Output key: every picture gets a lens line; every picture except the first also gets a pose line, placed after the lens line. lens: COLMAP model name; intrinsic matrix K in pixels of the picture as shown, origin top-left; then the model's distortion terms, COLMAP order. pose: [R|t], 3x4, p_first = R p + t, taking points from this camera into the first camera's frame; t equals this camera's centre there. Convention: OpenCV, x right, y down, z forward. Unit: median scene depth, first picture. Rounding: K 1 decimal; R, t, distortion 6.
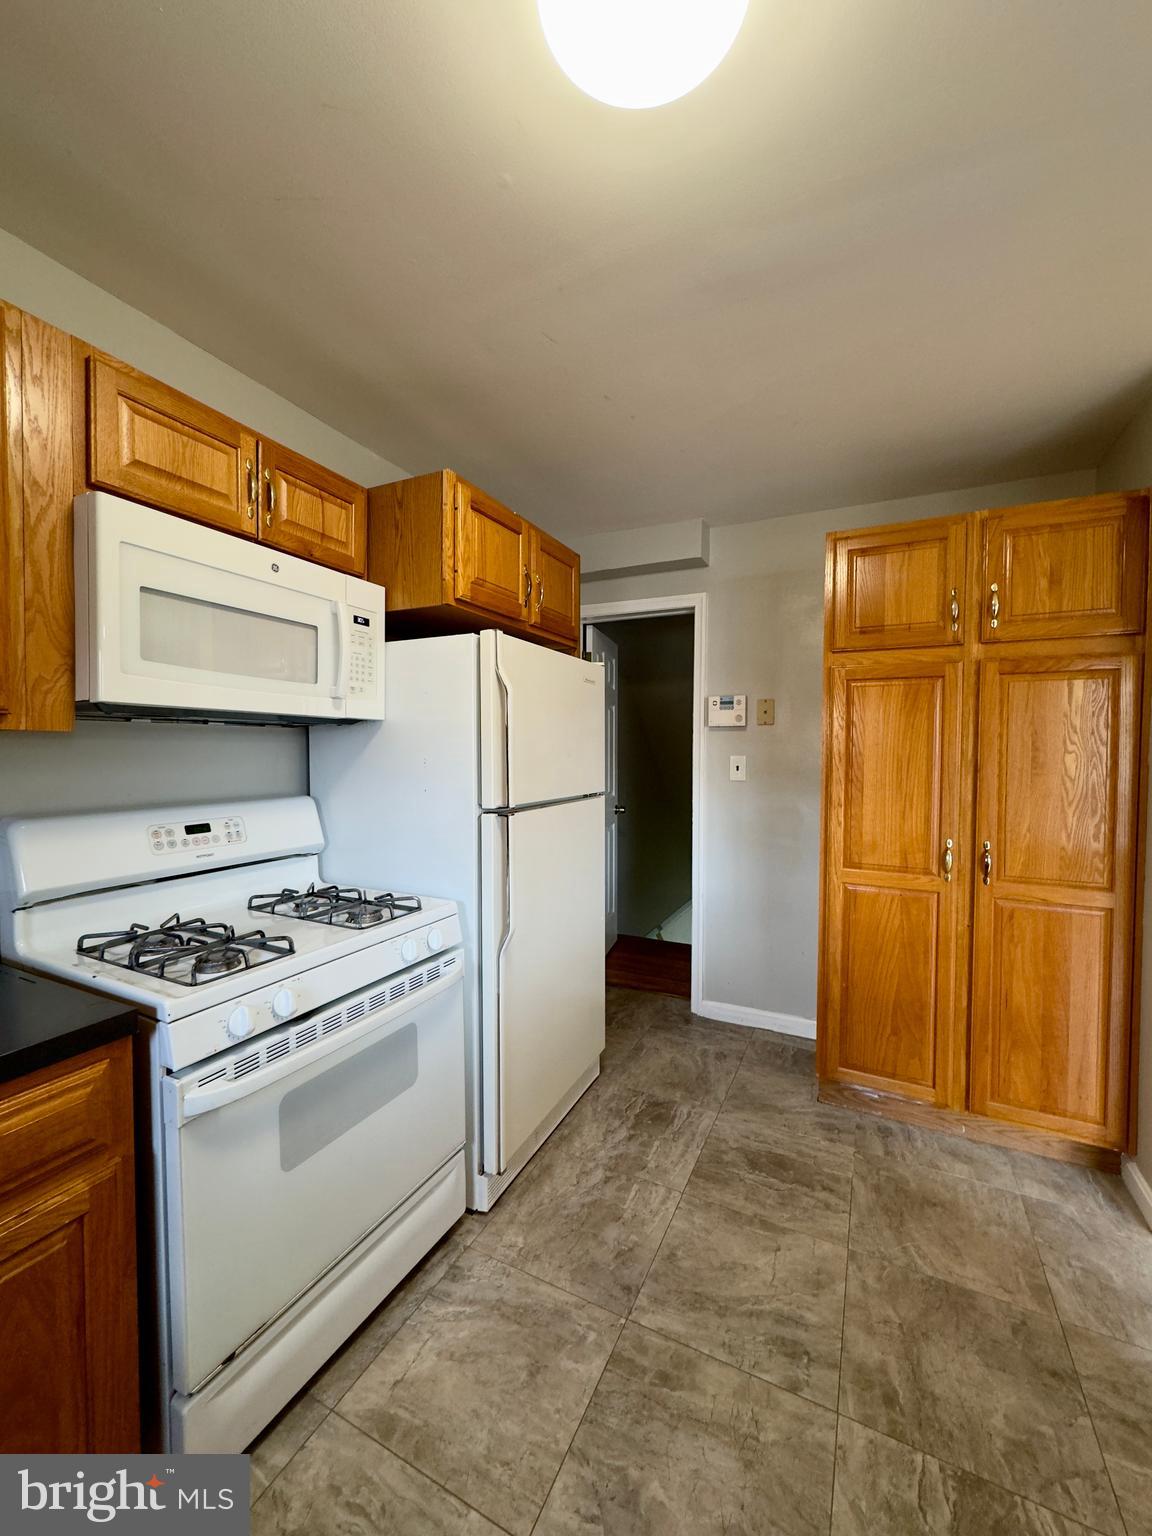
lens RADIAL K [[631.0, 0, 572.1], [0, 631.0, 767.0], [0, 0, 1]] dist [0.000664, -0.000758]
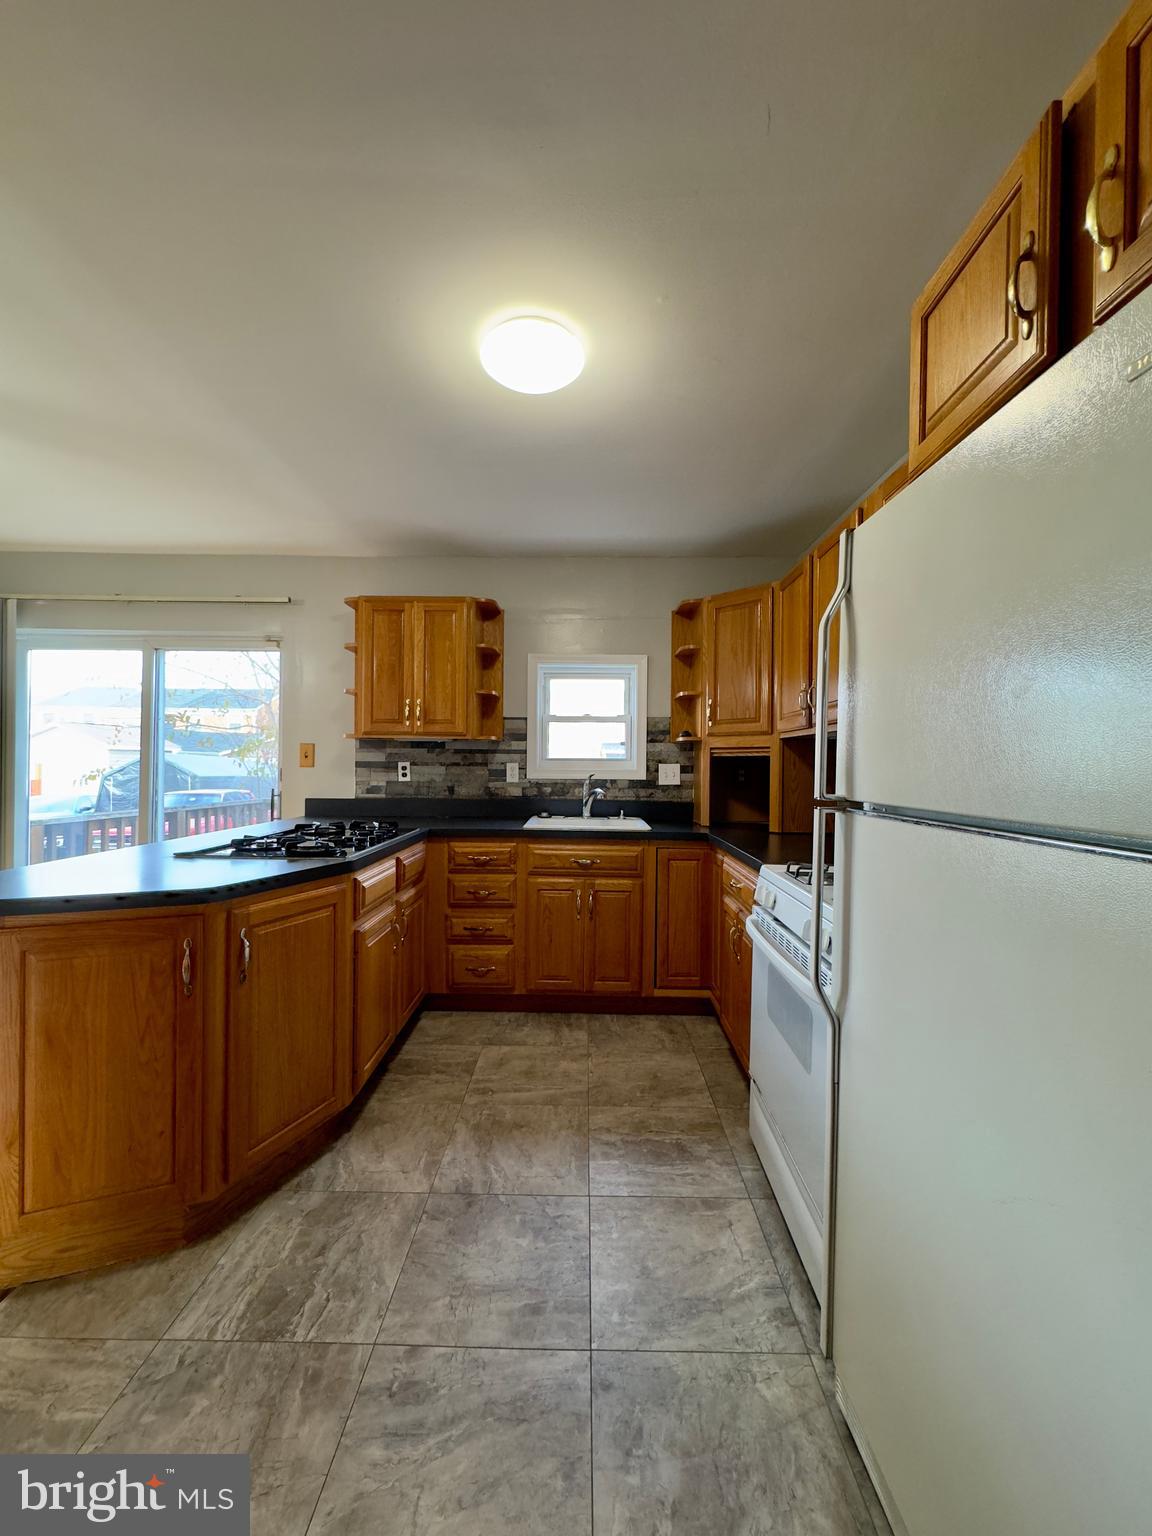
lens RADIAL K [[631.0, 0, 580.9], [0, 631.0, 766.8], [0, 0, 1]] dist [0.000664, -0.000758]
pose [[-0.901317, -0.016614, -0.432841, 0.525978], [-0.032711, 0.999021, 0.029767, 0.024347], [0.431923, 0.040988, -0.900979, 1.856791]]
